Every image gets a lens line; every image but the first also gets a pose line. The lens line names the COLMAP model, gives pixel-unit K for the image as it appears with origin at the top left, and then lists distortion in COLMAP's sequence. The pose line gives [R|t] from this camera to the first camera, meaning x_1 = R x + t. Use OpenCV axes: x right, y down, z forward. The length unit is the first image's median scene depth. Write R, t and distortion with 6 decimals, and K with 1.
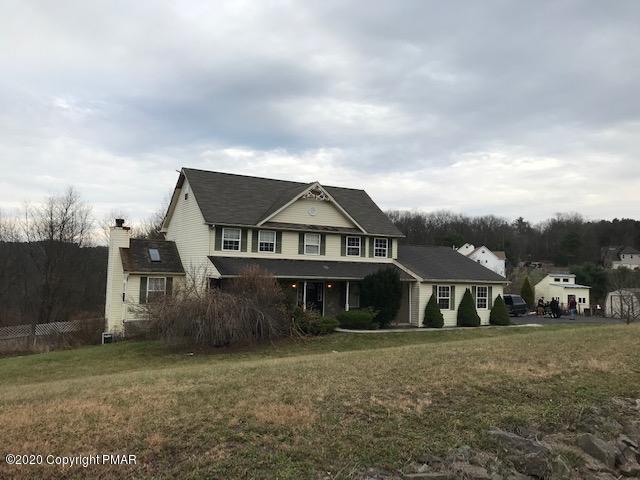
lens RADIAL K [[506.8, 0, 318.8], [0, 506.8, 238.7], [0, 0, 1]] dist [-0.011740, -0.030019]
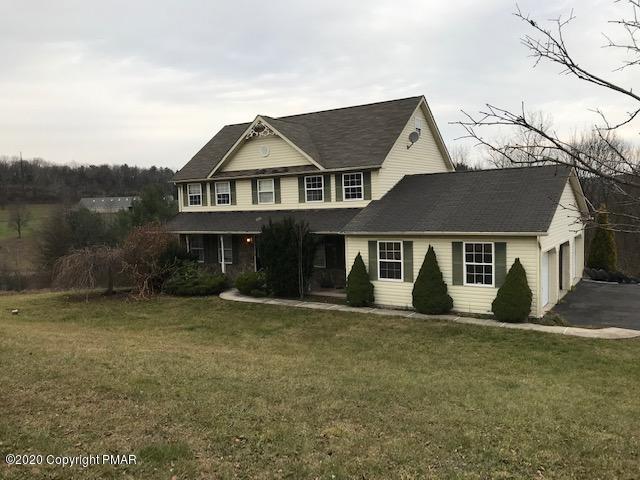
lens RADIAL K [[506.8, 0, 319.4], [0, 506.8, 241.7], [0, 0, 1]] dist [-0.011740, -0.030019]
pose [[0.490936, 0.008542, -0.871154, 0.764960], [0.086188, 0.994570, 0.058323, 0.052867], [0.866922, -0.103716, 0.487535, 0.653767]]
